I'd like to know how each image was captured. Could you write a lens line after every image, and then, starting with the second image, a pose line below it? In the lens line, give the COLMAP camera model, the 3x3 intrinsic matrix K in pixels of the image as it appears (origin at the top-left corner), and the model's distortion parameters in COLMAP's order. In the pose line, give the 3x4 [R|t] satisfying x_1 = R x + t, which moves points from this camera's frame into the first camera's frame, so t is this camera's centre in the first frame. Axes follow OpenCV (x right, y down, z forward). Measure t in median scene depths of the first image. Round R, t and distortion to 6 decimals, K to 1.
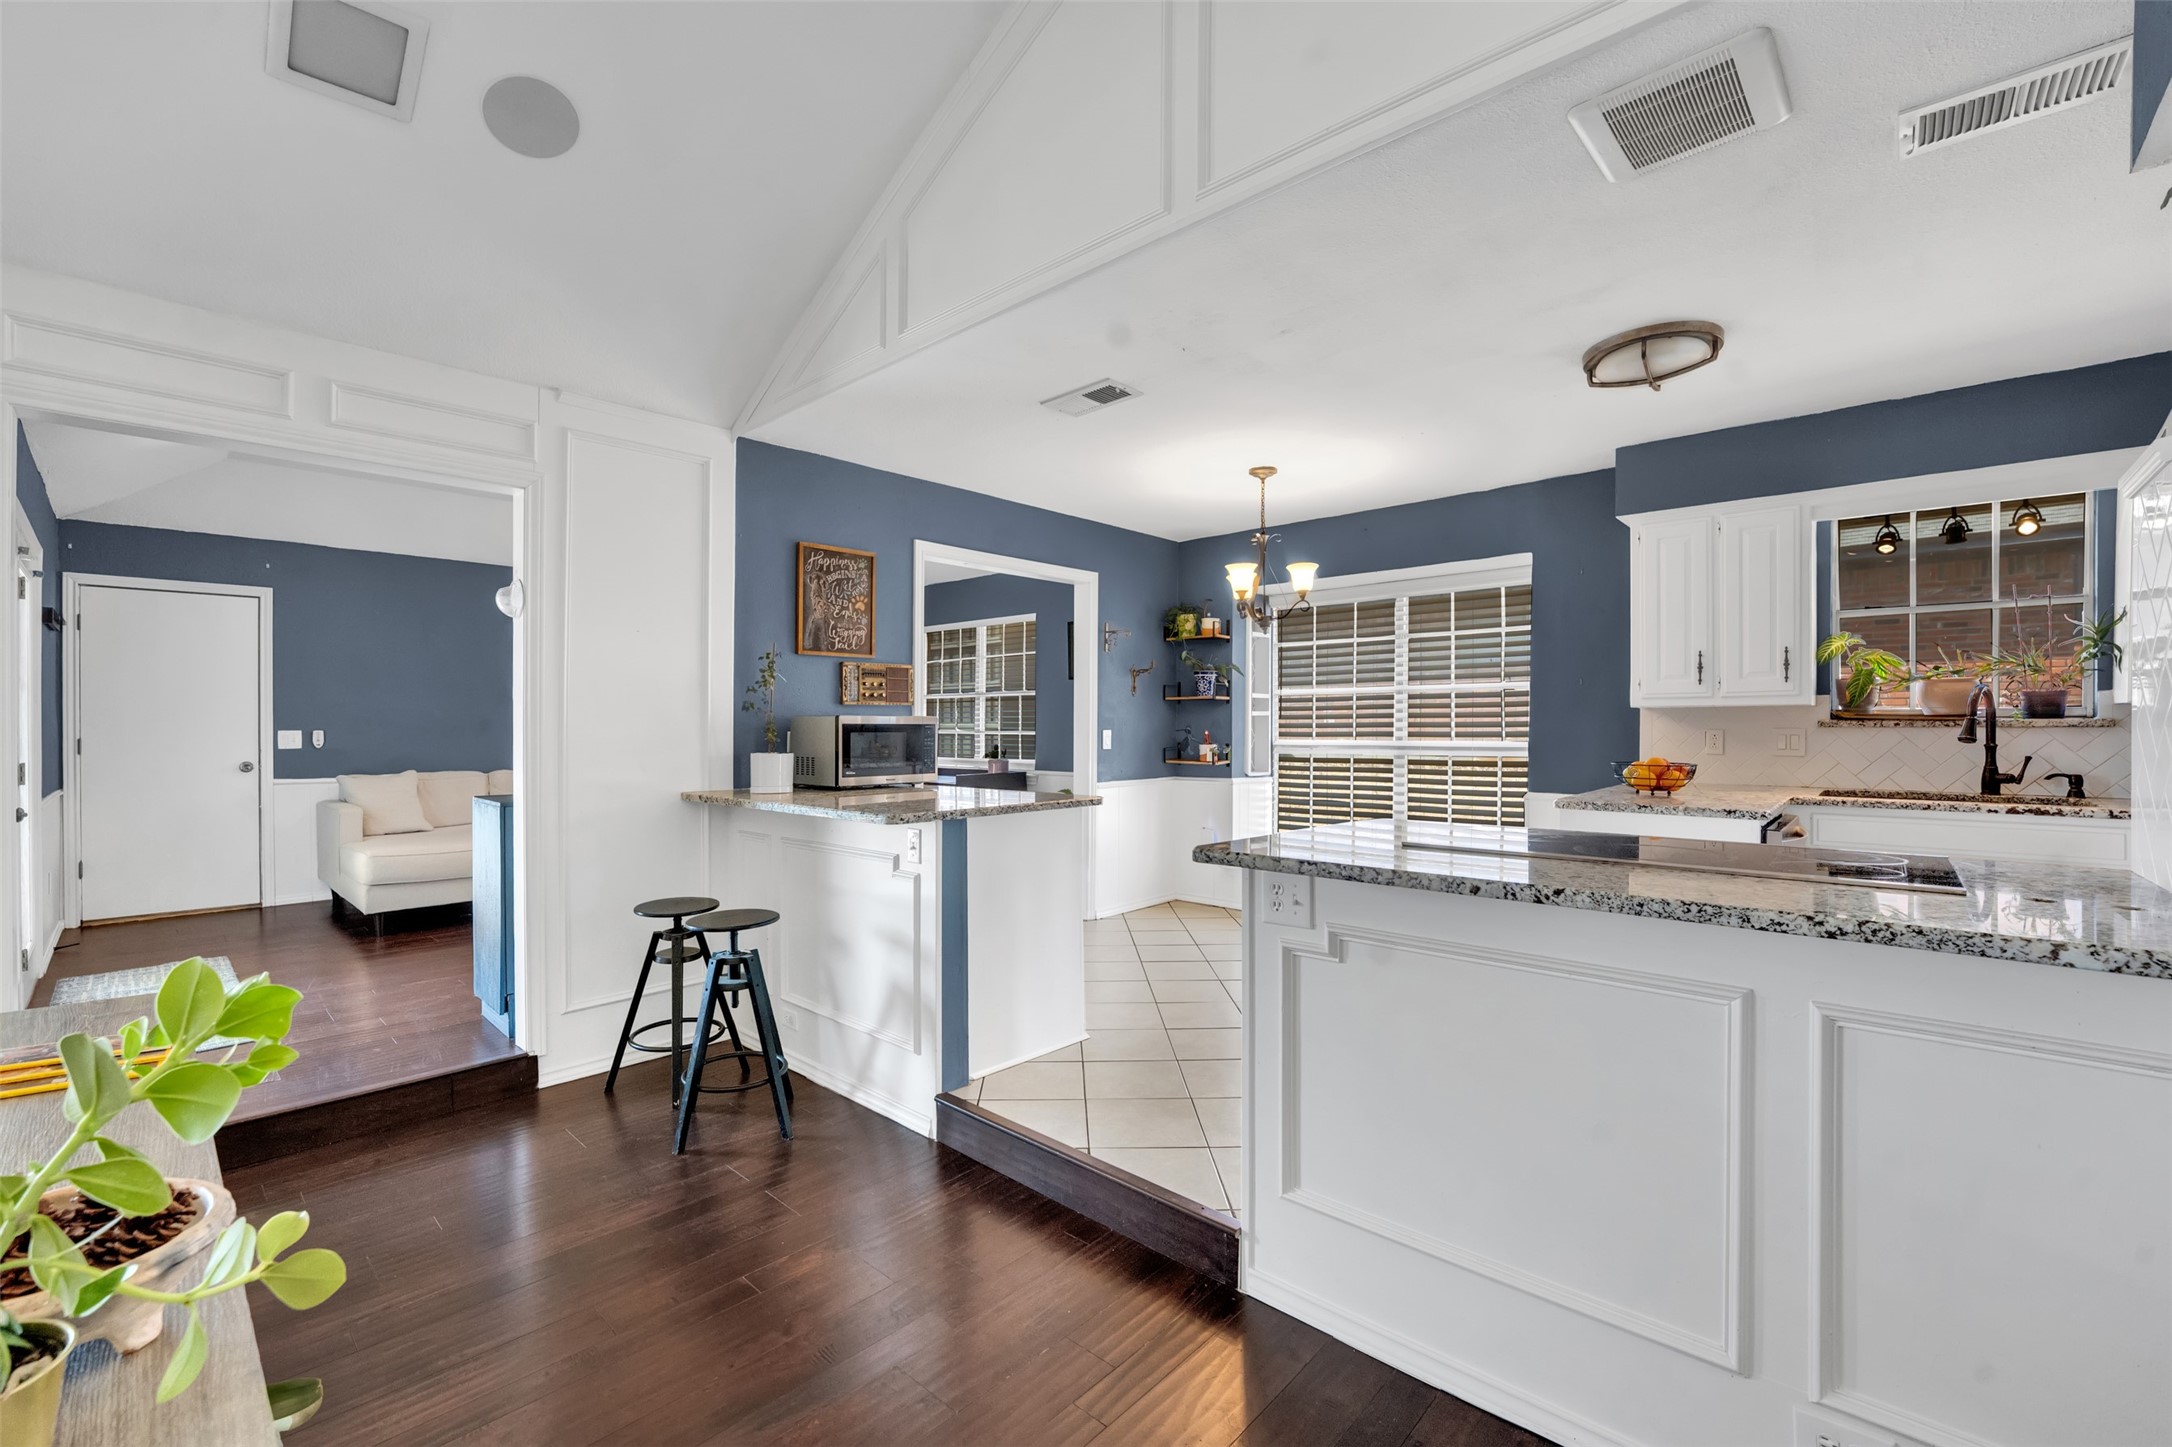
lens RADIAL K [[897.5, 0, 1081.9], [0, 897.5, 718.7], [0, 0, 1]] dist [-0.020400, 0.000127]
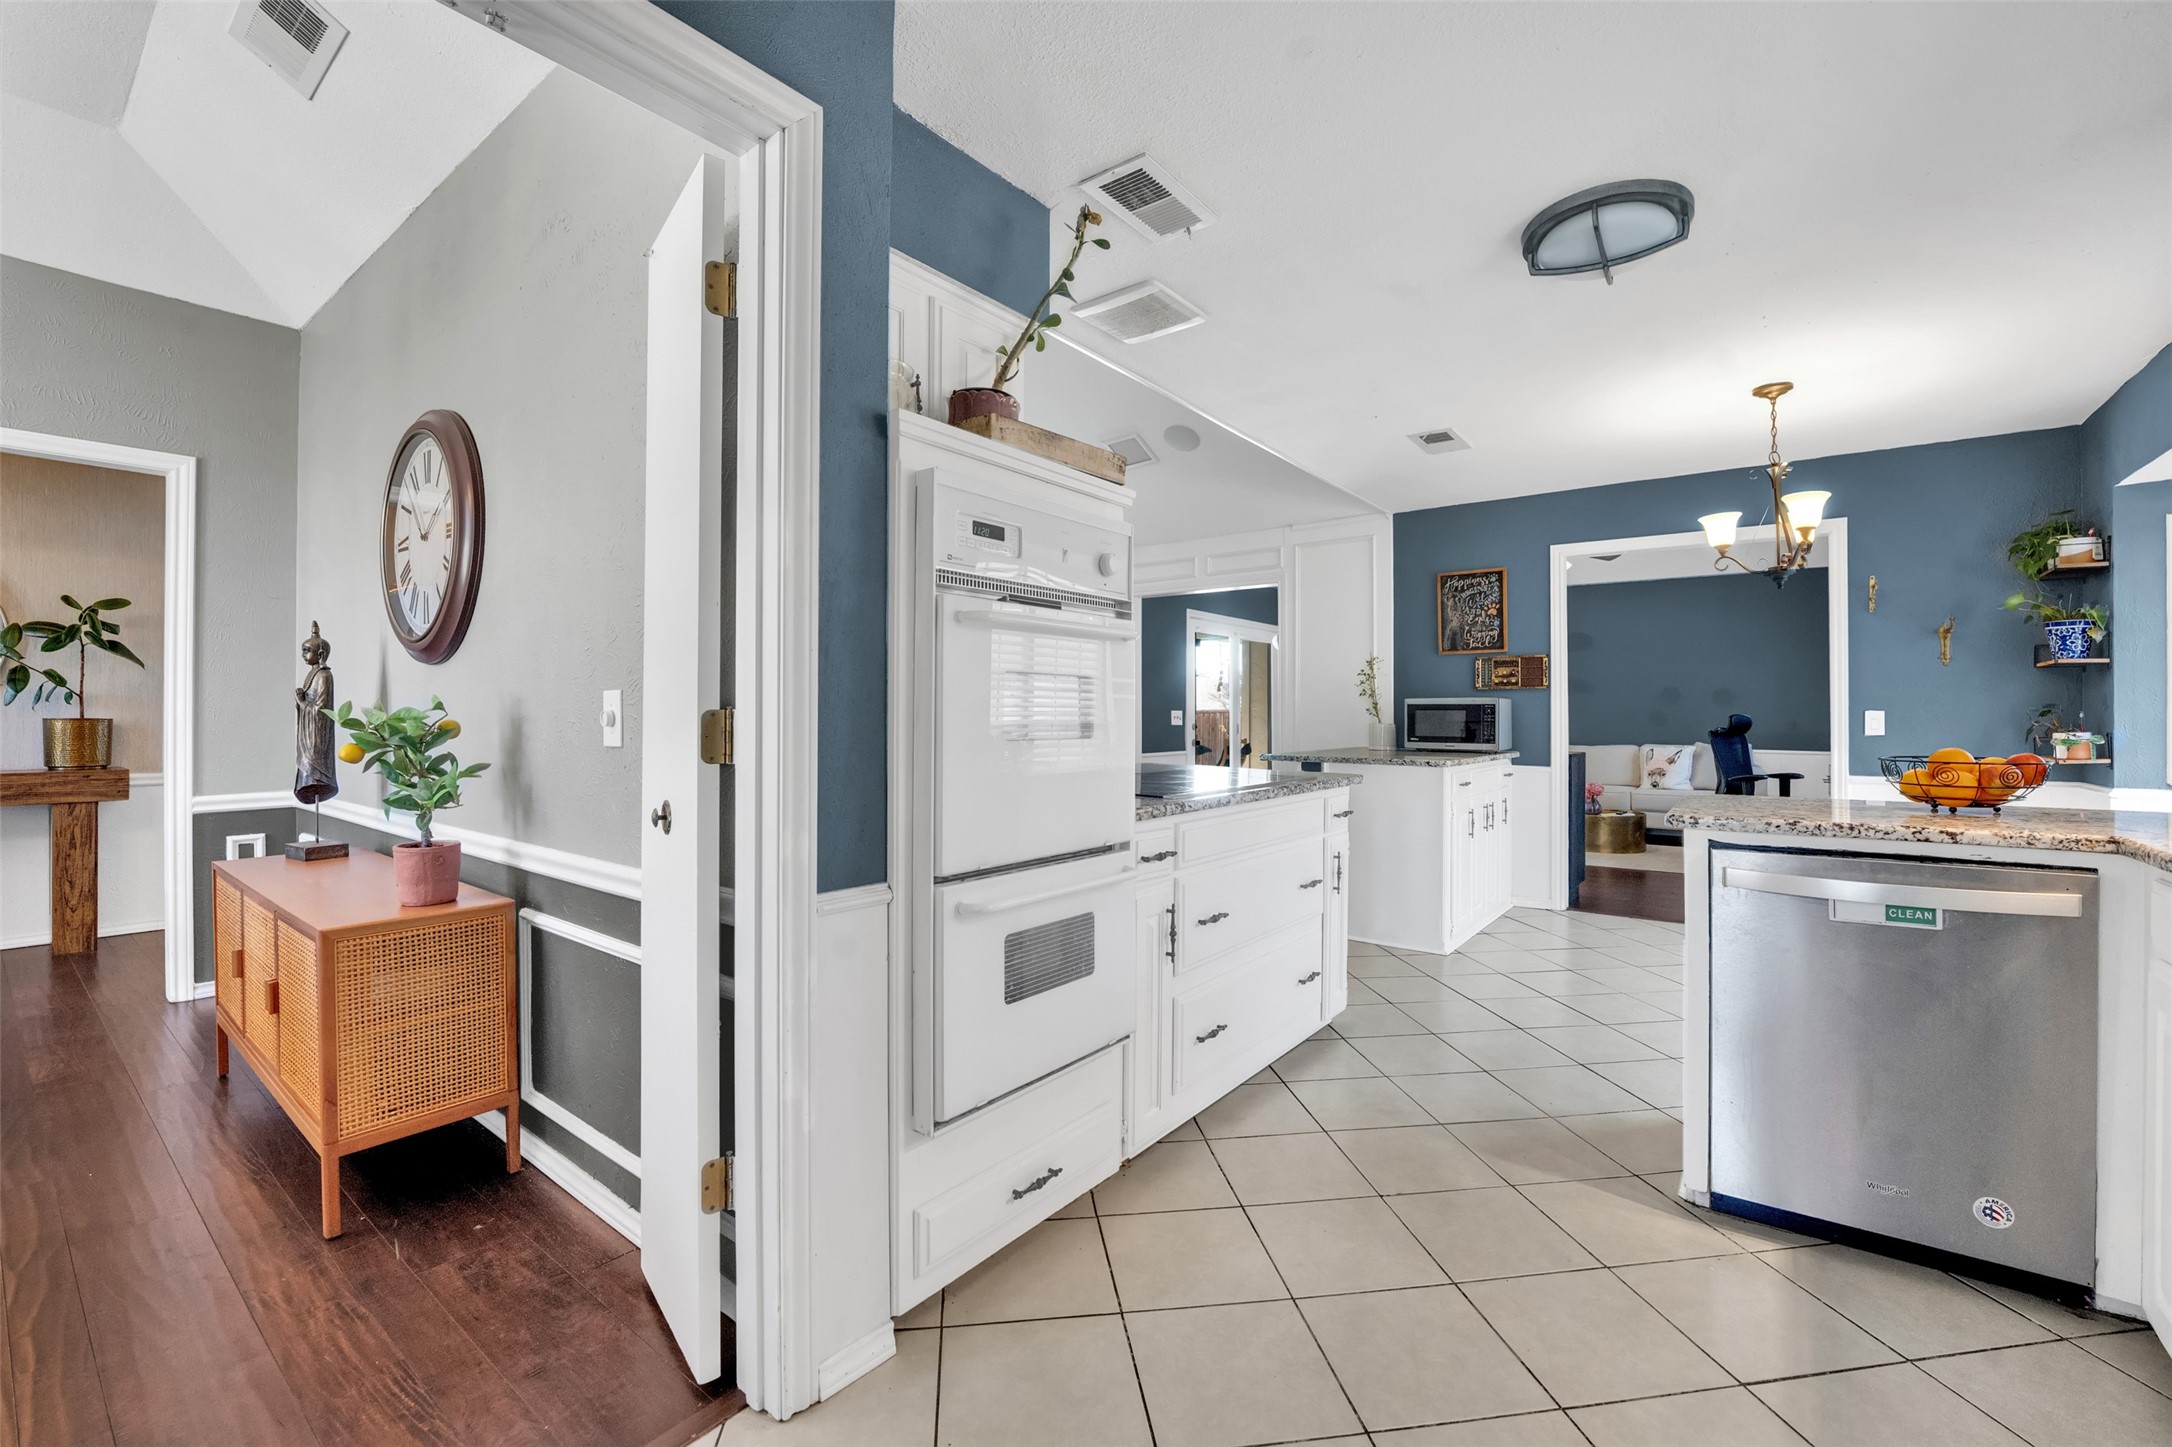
lens RADIAL K [[897.5, 0, 1084.3], [0, 897.5, 708.2], [0, 0, 1]] dist [-0.020400, 0.000127]
pose [[0.104781, 0.002711, -0.994492, 0.976747], [0.009545, 0.999947, 0.003731, 0.000956], [0.994449, -0.009884, 0.104750, 0.297298]]
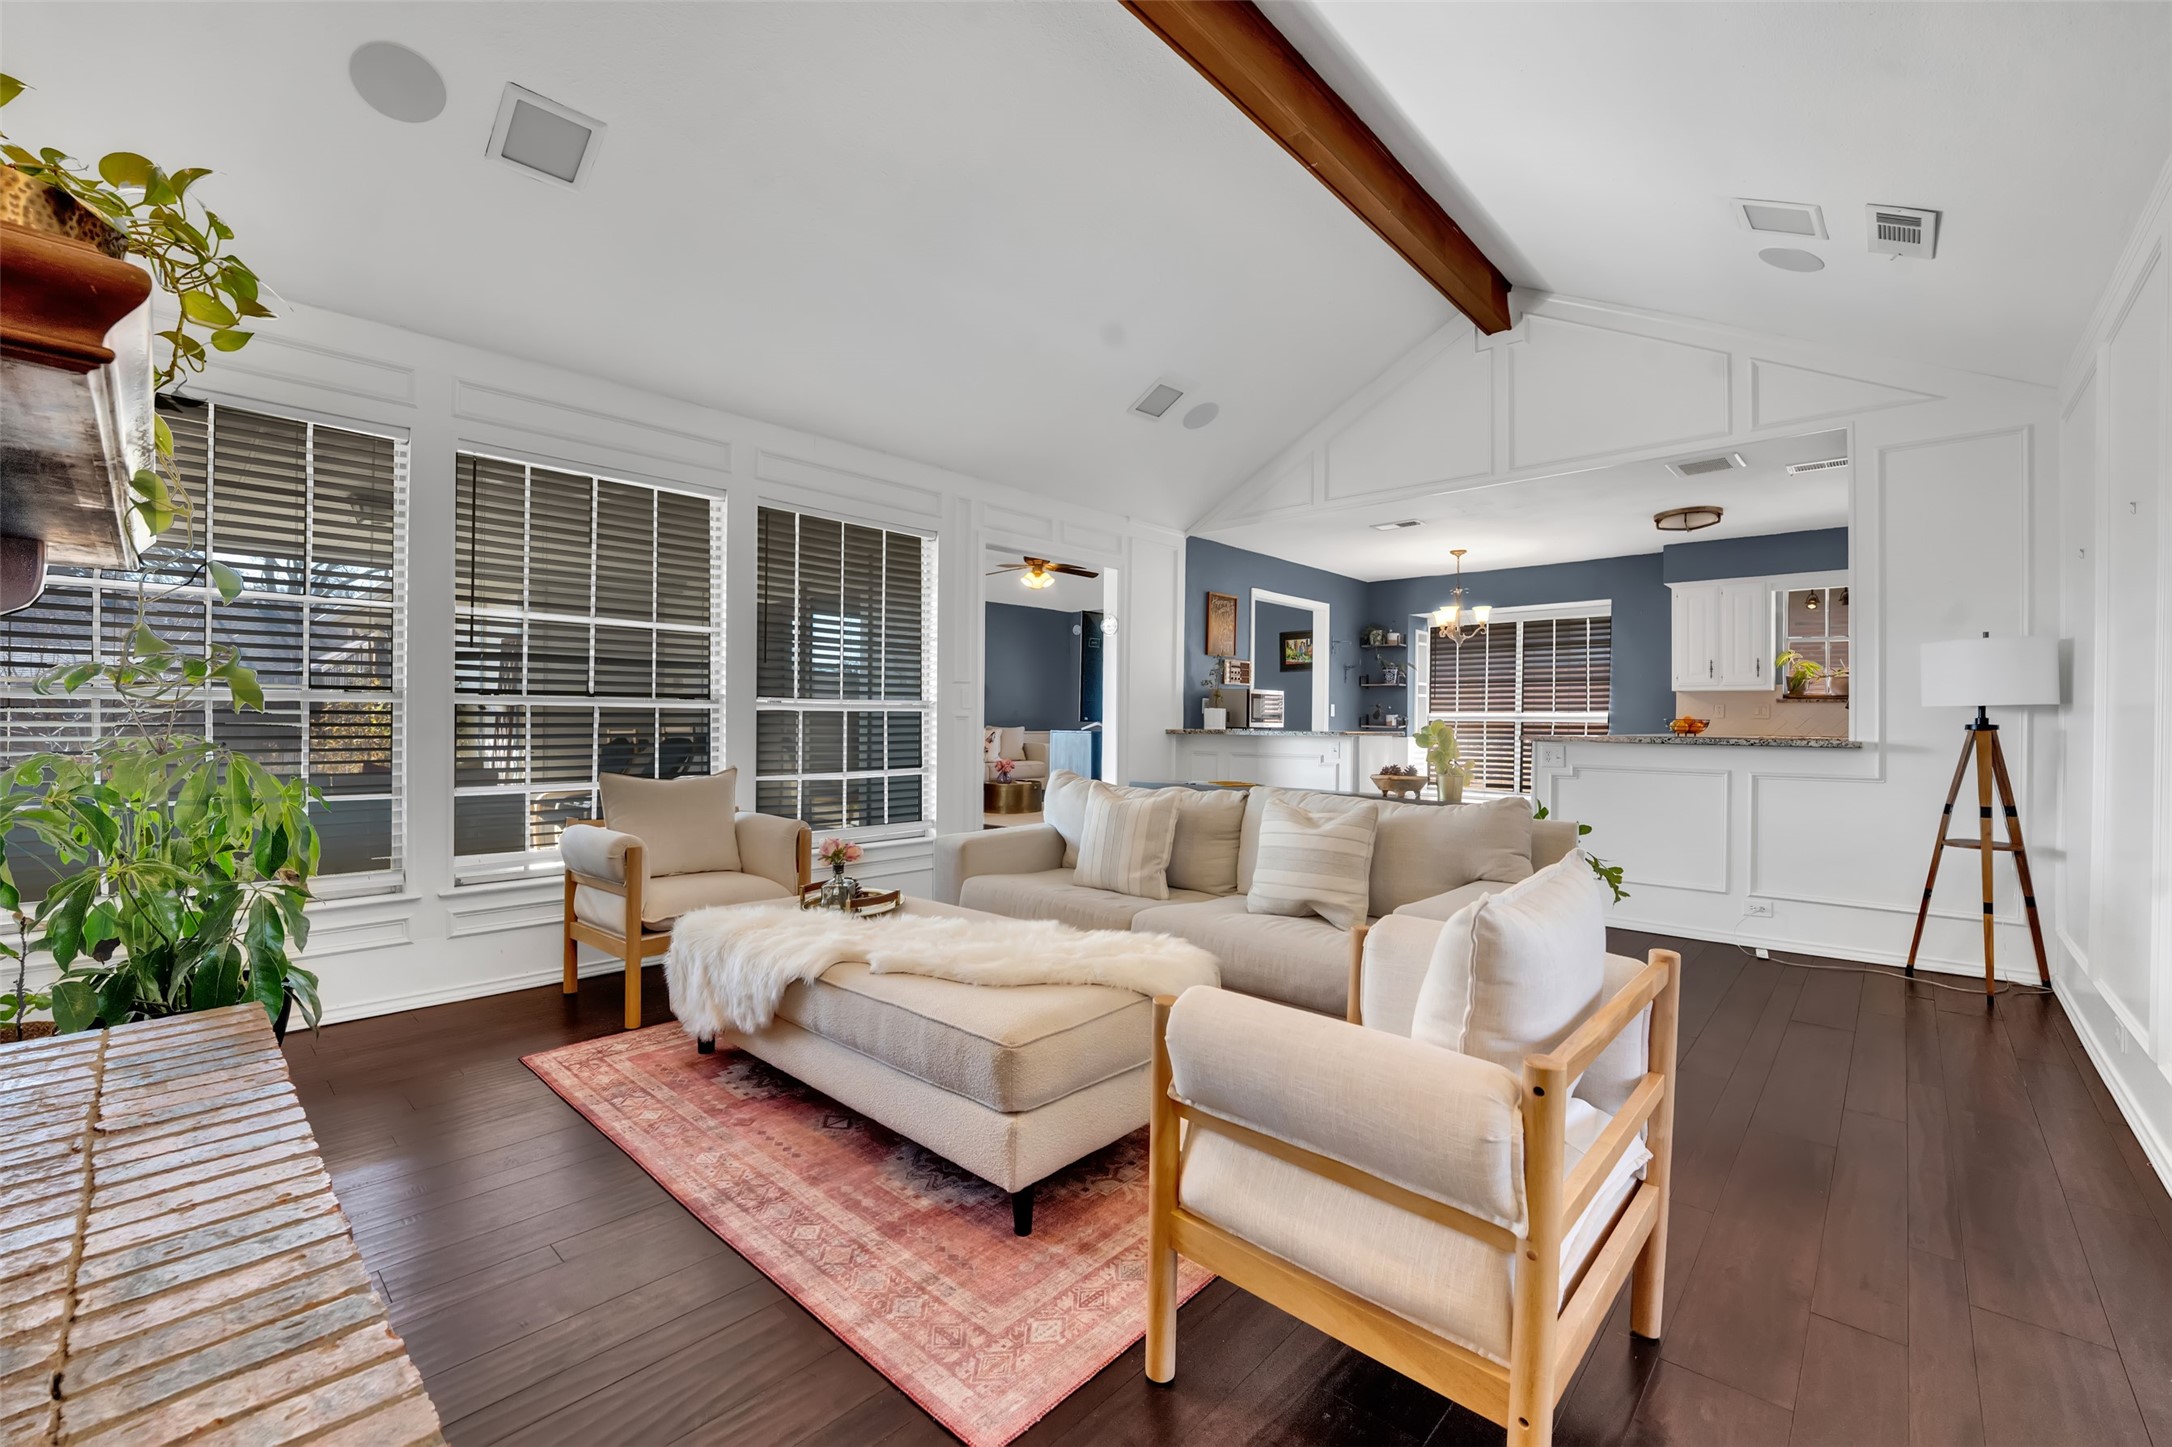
lens RADIAL K [[897.5, 0, 1086.8], [0, 897.5, 727.9], [0, 0, 1]] dist [-0.020400, 0.000127]
pose [[0.999927, 0.011279, 0.004408, -0.544089], [-0.011345, 0.999821, 0.015148, 0.046719], [-0.004236, -0.015197, 0.999876, -0.753481]]
